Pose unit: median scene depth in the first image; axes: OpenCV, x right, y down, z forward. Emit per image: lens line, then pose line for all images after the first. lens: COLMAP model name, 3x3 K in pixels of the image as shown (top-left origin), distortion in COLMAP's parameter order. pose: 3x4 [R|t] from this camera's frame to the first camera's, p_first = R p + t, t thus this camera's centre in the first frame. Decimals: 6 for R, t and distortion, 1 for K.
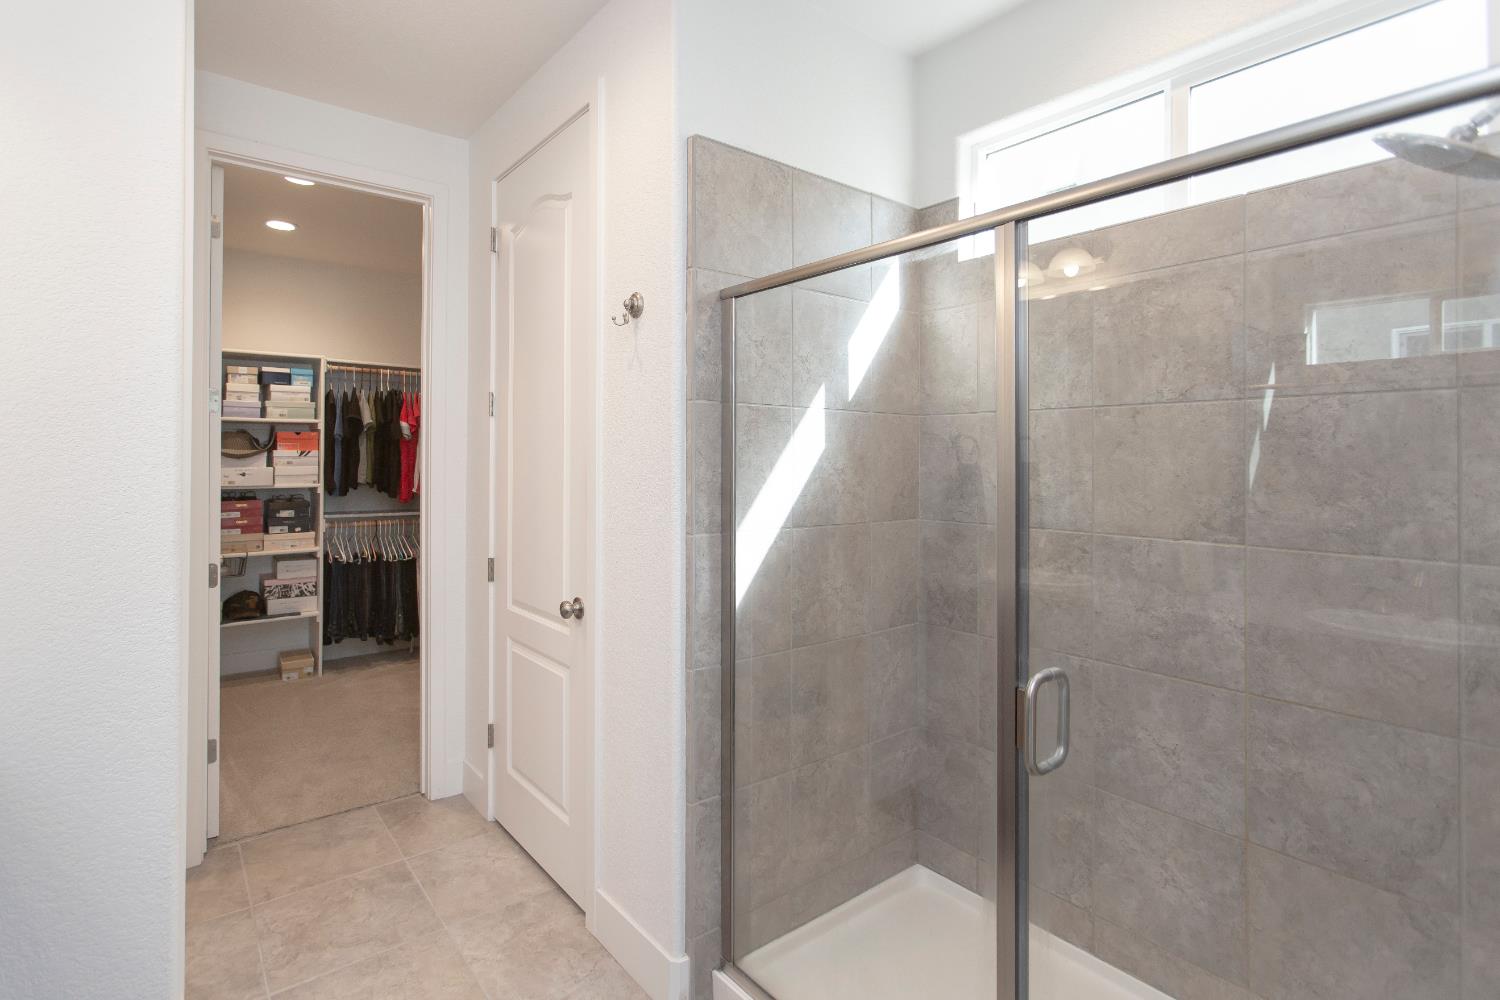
lens RADIAL K [[715.8, 0, 680.4], [0, 715.8, 454.3], [0, 0, 1]] dist [-0.003187, 0.000034]
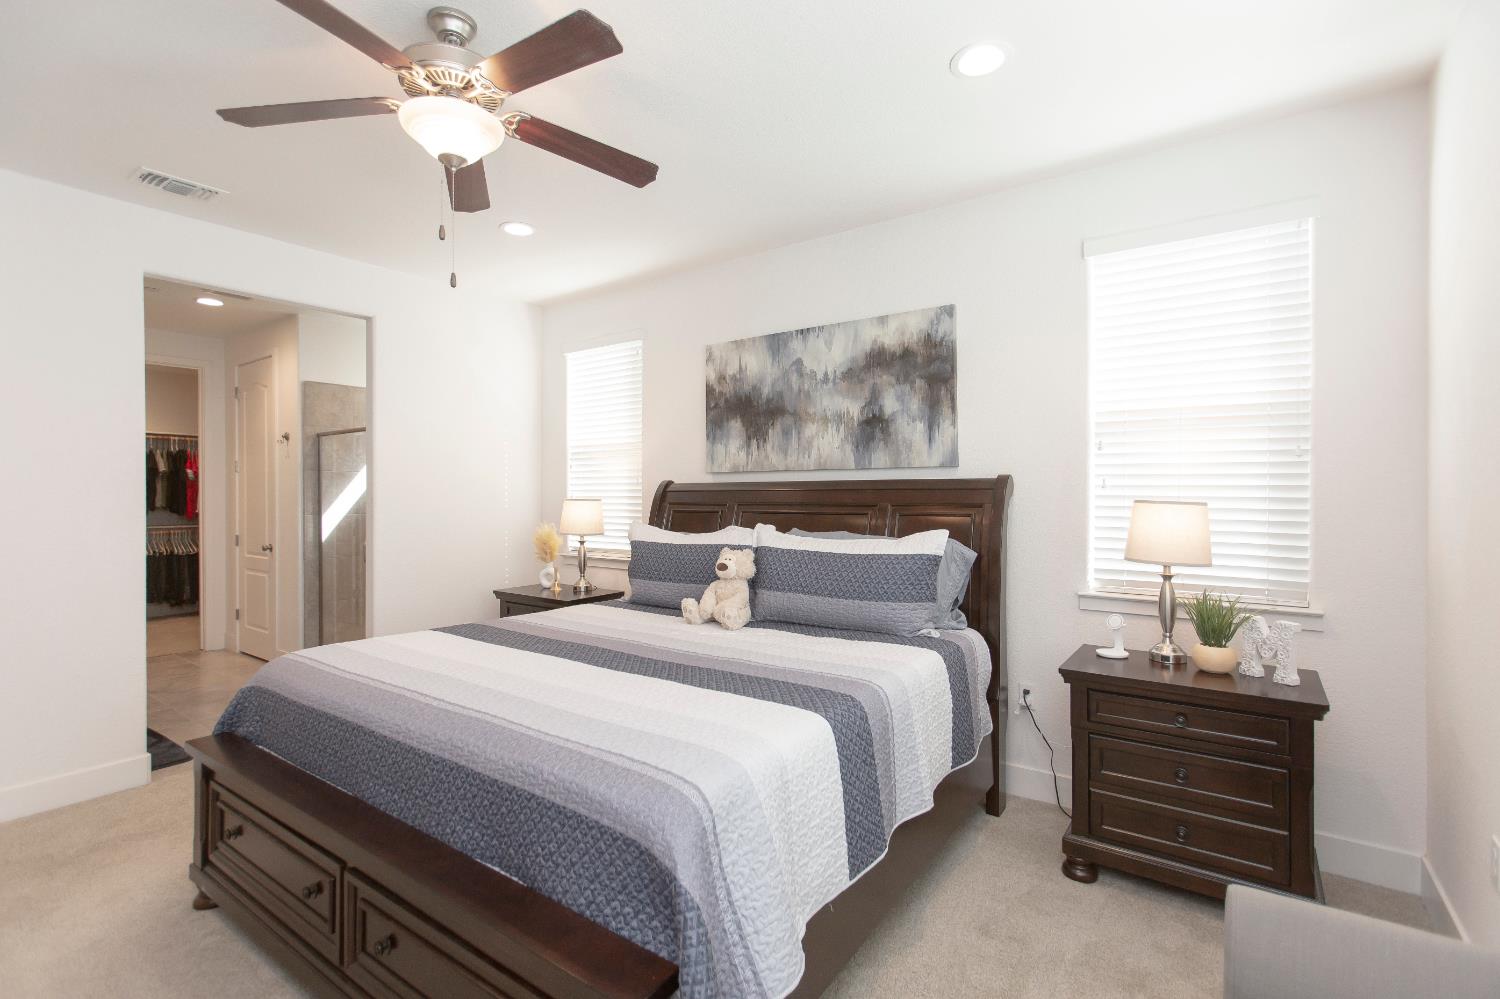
lens RADIAL K [[699.3, 0, 727.4], [0, 699.3, 493.5], [0, 0, 1]] dist [-0.001204, 0.000085]
pose [[0.957170, -0.006827, 0.289447, 0.336601], [0.004572, 0.999954, 0.008466, 0.001813], [-0.289491, -0.006780, 0.957157, -0.903996]]
